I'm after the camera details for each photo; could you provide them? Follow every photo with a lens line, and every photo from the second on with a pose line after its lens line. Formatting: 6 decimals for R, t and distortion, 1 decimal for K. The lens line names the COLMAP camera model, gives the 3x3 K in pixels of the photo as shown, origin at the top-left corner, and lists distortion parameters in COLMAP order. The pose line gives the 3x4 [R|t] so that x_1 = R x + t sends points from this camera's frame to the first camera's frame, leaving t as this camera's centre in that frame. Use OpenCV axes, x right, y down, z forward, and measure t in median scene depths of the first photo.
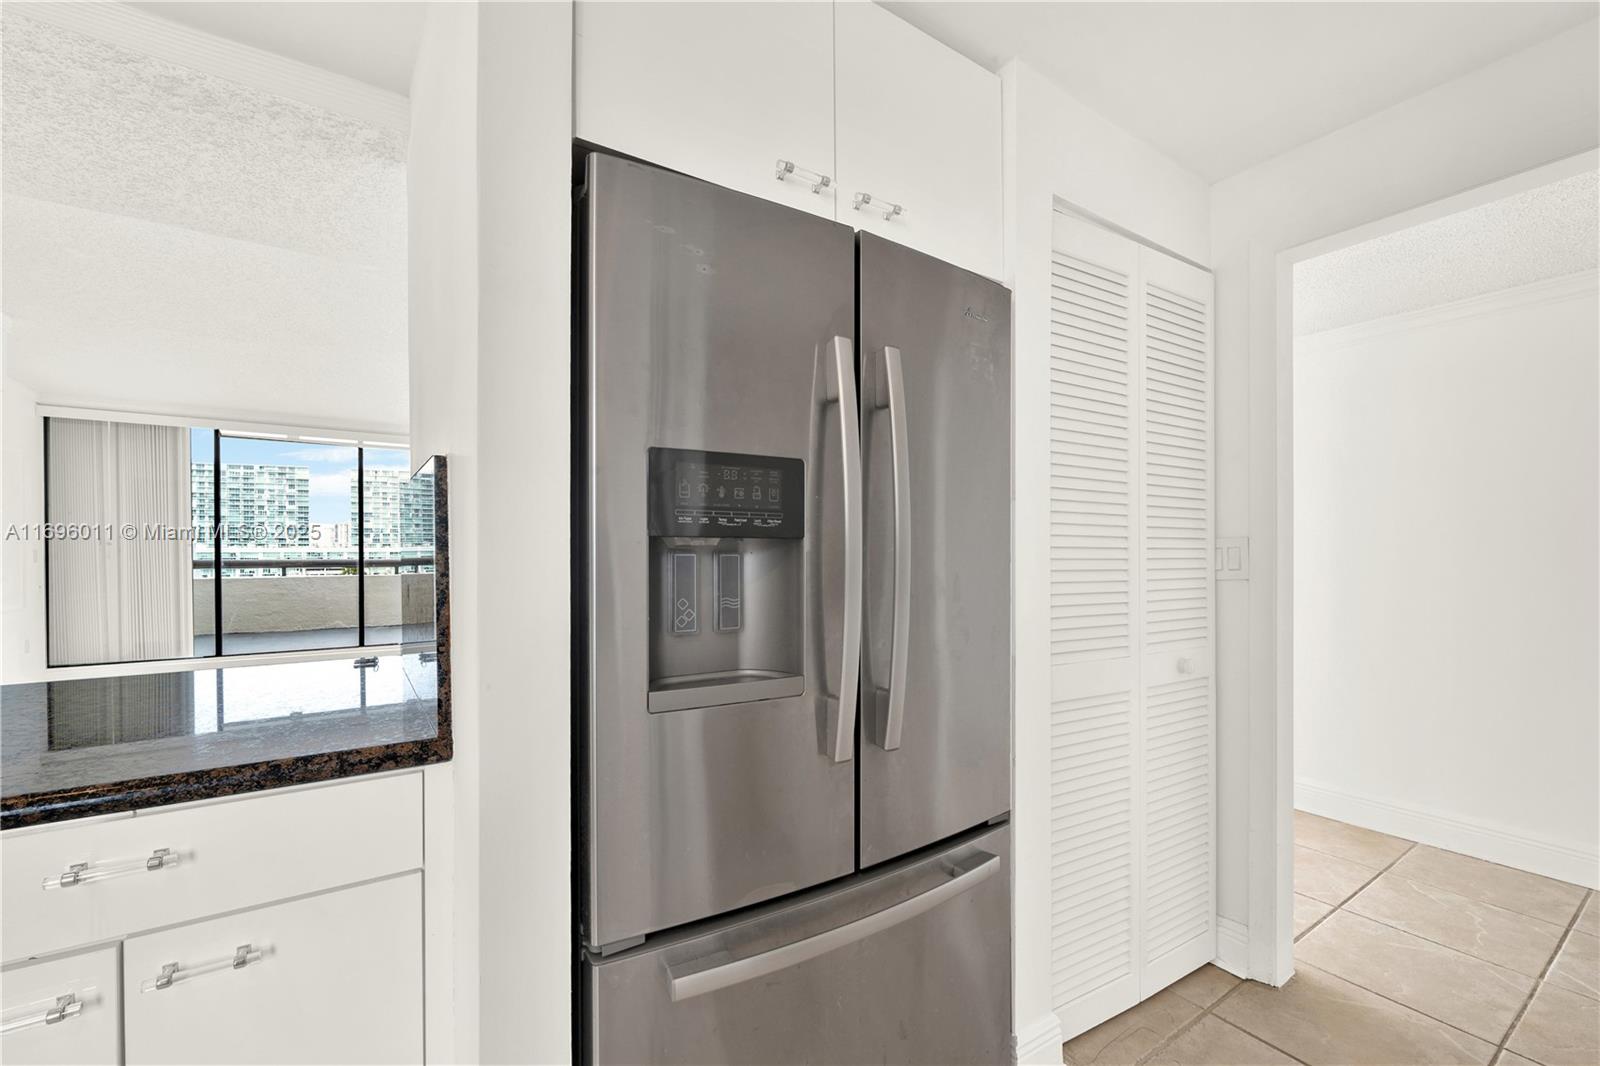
lens RADIAL K [[654.5, 0, 796.4], [0, 654.5, 559.3], [0, 0, 1]] dist [0.000130, -0.000026]
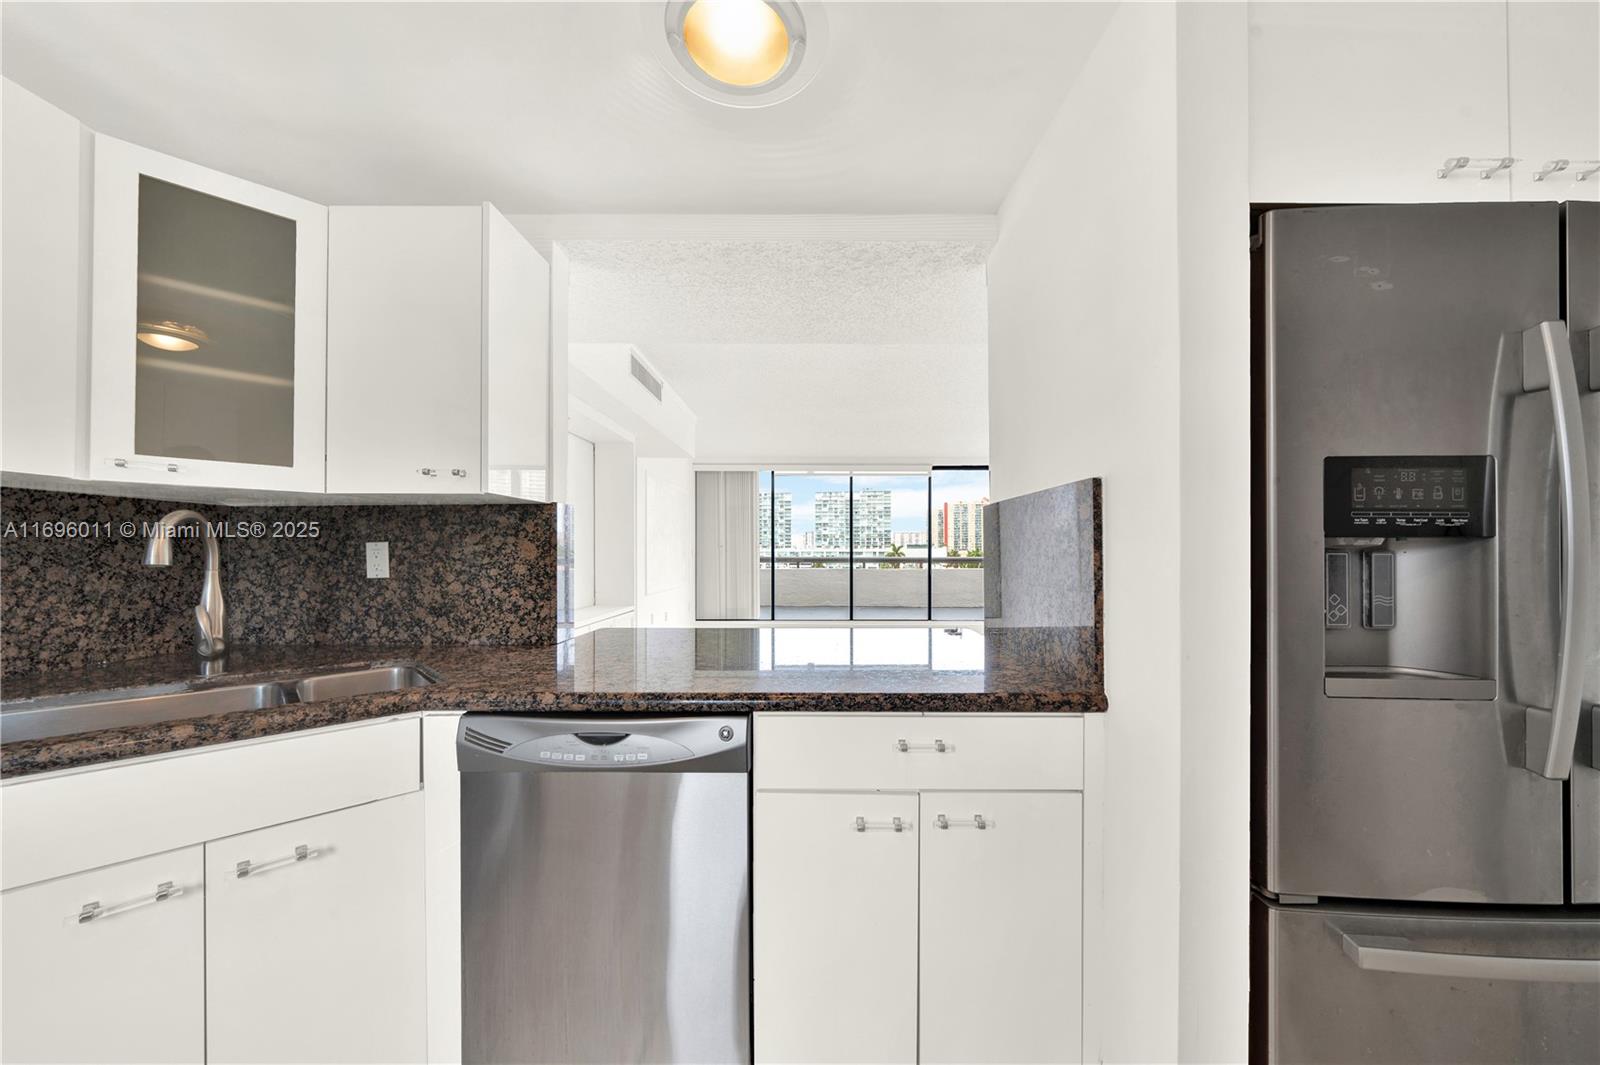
lens RADIAL K [[571.1, 0, 822.9], [0, 571.1, 549.7], [0, 0, 1]] dist [-0.003065, -0.000162]
pose [[0.835691, -0.000656, -0.549199, -0.353138], [-0.007845, 0.999883, -0.013132, 0.004988], [0.549143, 0.015283, 0.835588, -0.240495]]
